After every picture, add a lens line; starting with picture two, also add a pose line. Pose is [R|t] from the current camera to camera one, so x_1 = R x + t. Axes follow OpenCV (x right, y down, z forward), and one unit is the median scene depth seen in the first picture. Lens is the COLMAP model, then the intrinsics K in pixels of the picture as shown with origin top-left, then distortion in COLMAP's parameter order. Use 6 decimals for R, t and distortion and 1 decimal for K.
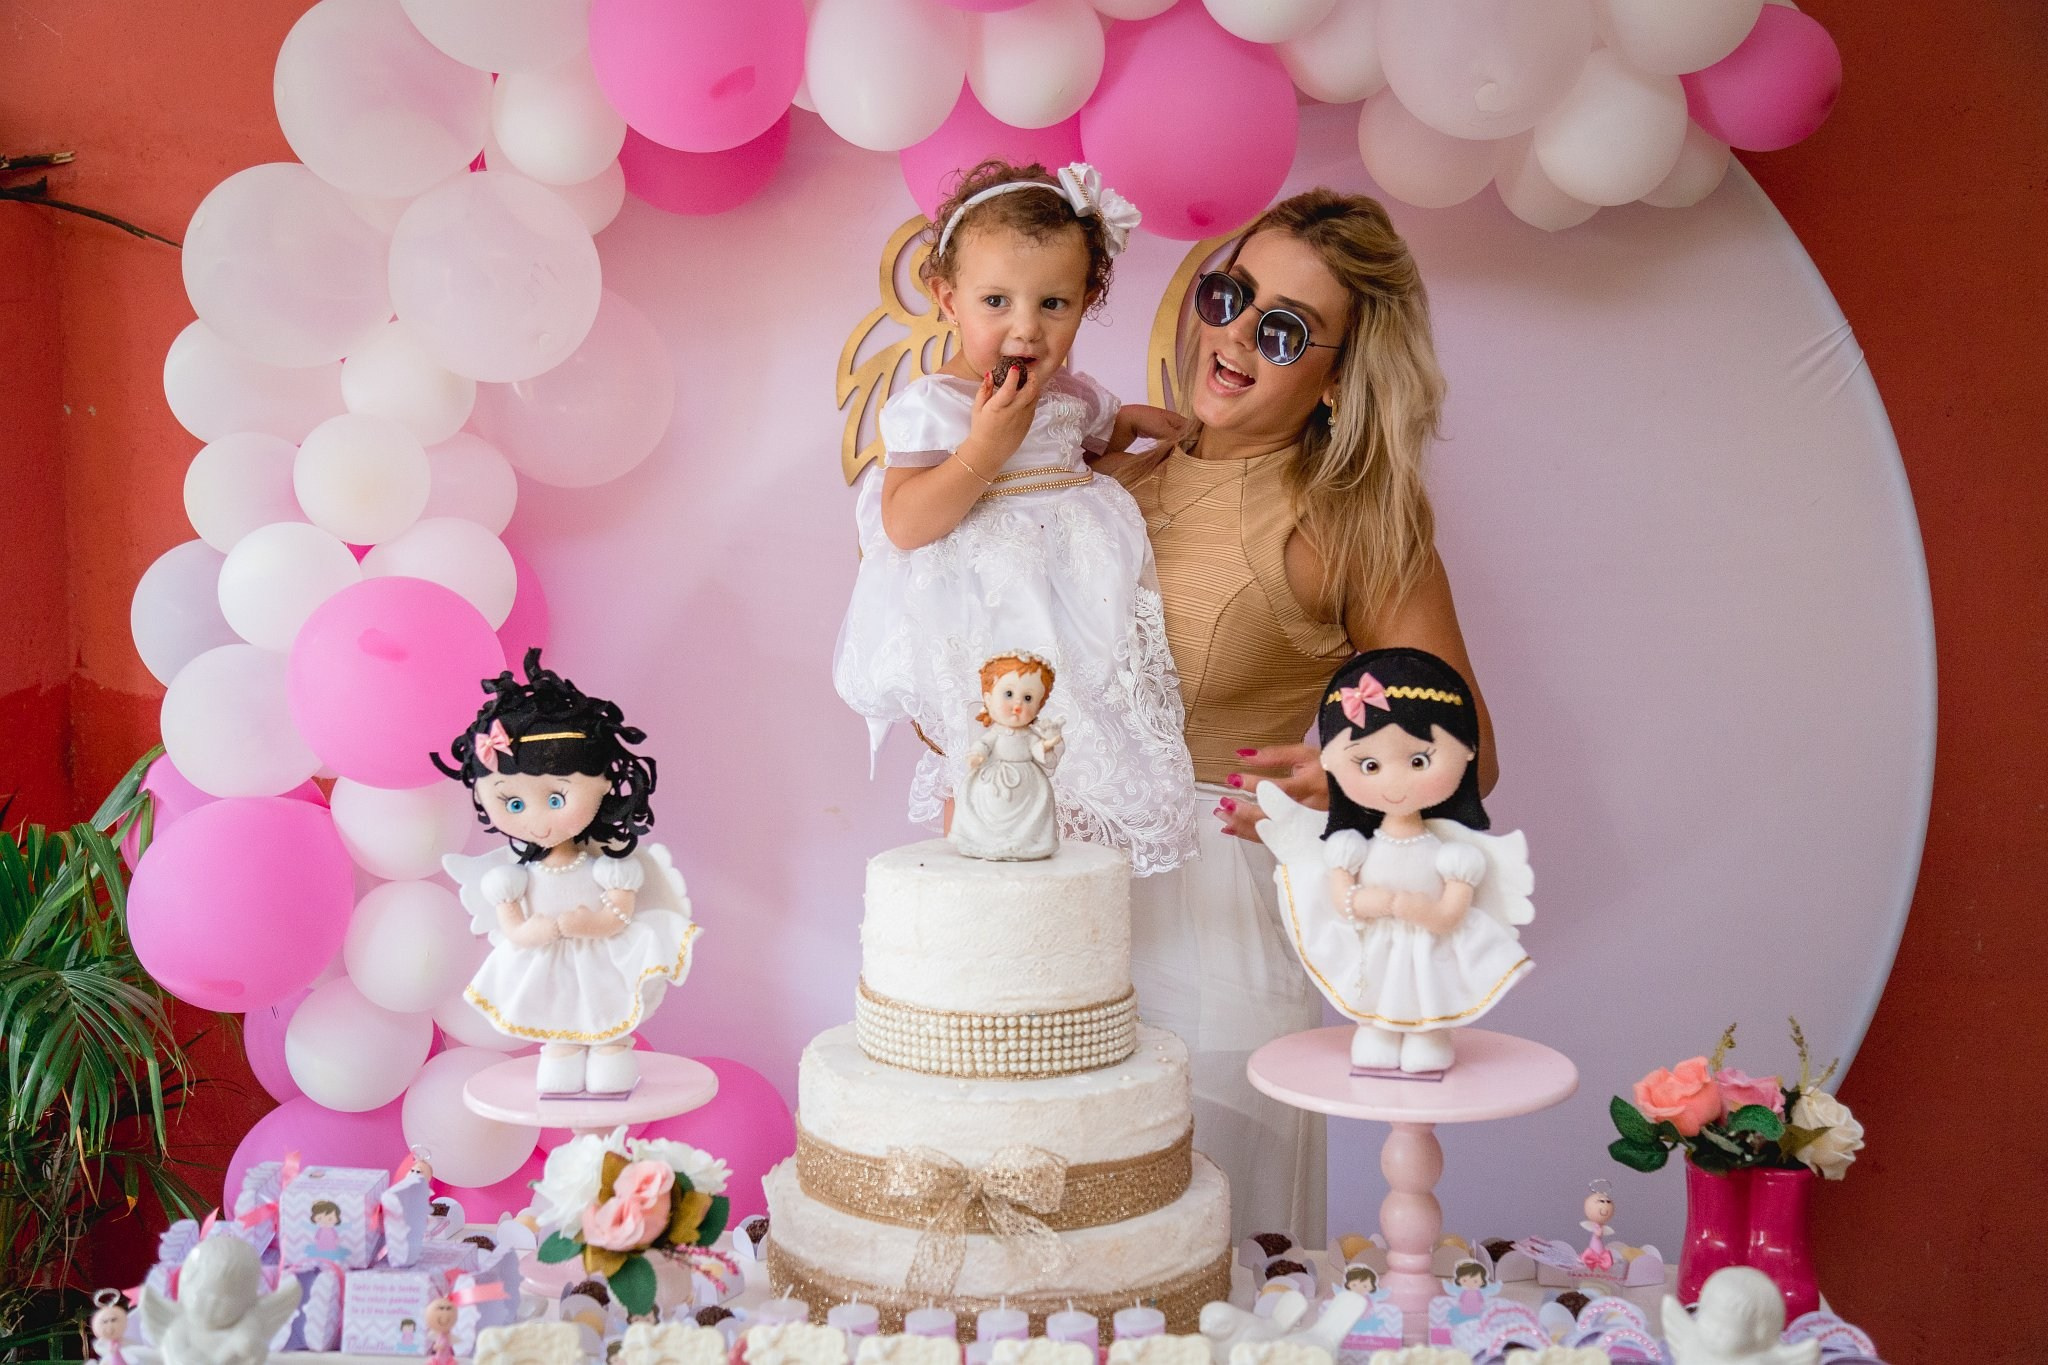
lens RADIAL K [[2710.8, 0, 1028.7], [0, 2710.8, 723.5], [0, 0, 1]] dist [0.009844, -0.043841]
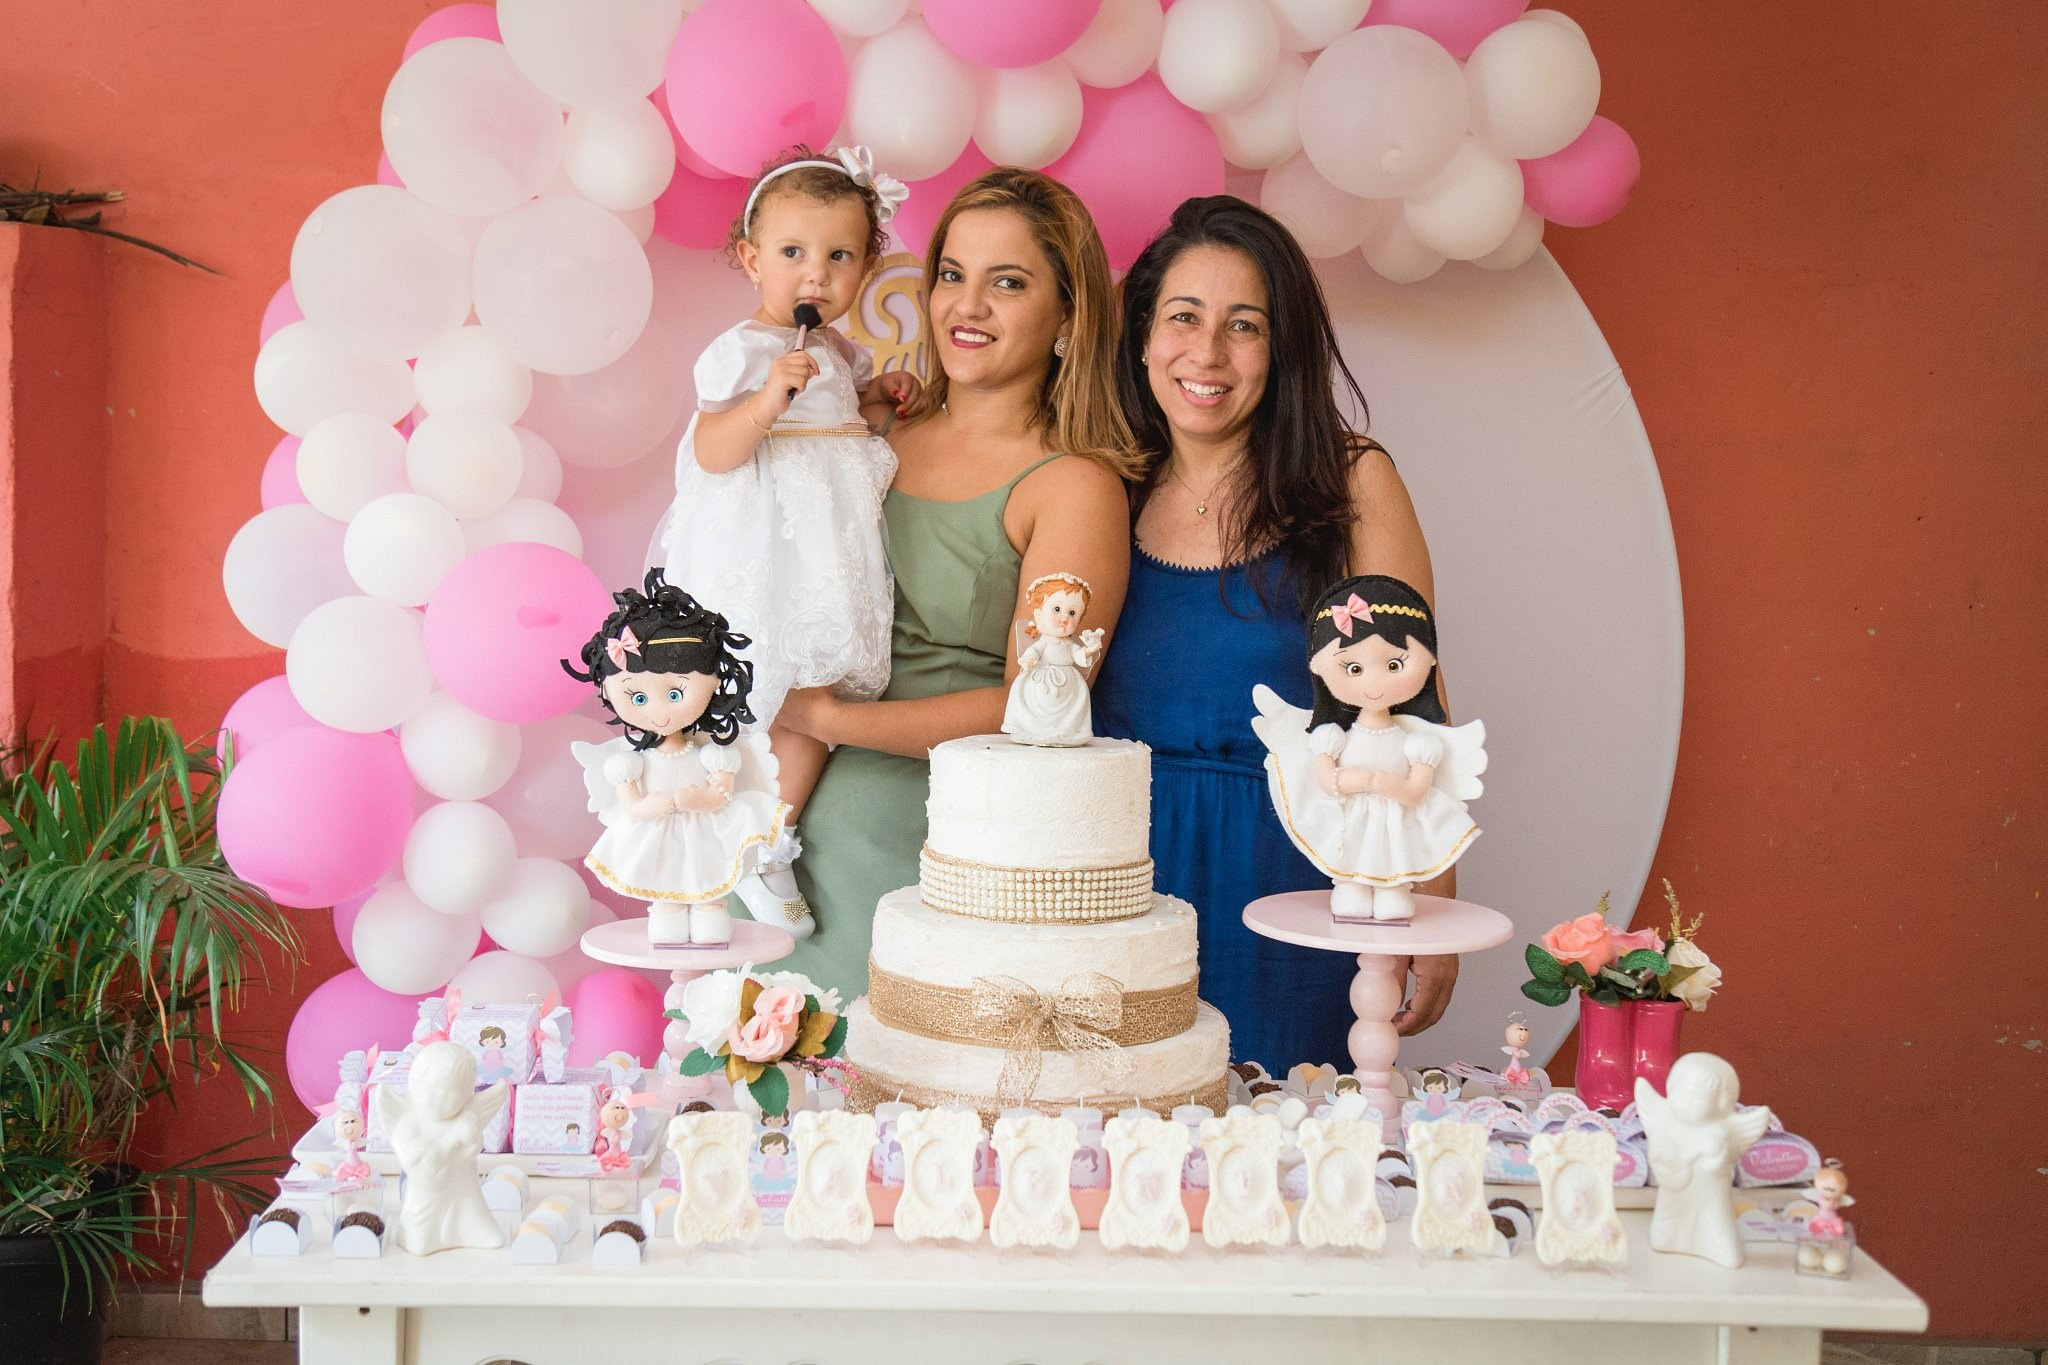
lens RADIAL K [[2240.5, 0, 961.4], [0, 2240.5, 670.4], [0, 0, 1]] dist [0.009313, -0.014809]
pose [[0.992457, 0.013193, 0.121881, -0.173562], [-0.006961, 0.998653, -0.051417, 0.068844], [-0.122395, 0.050181, 0.991212, 0.008888]]
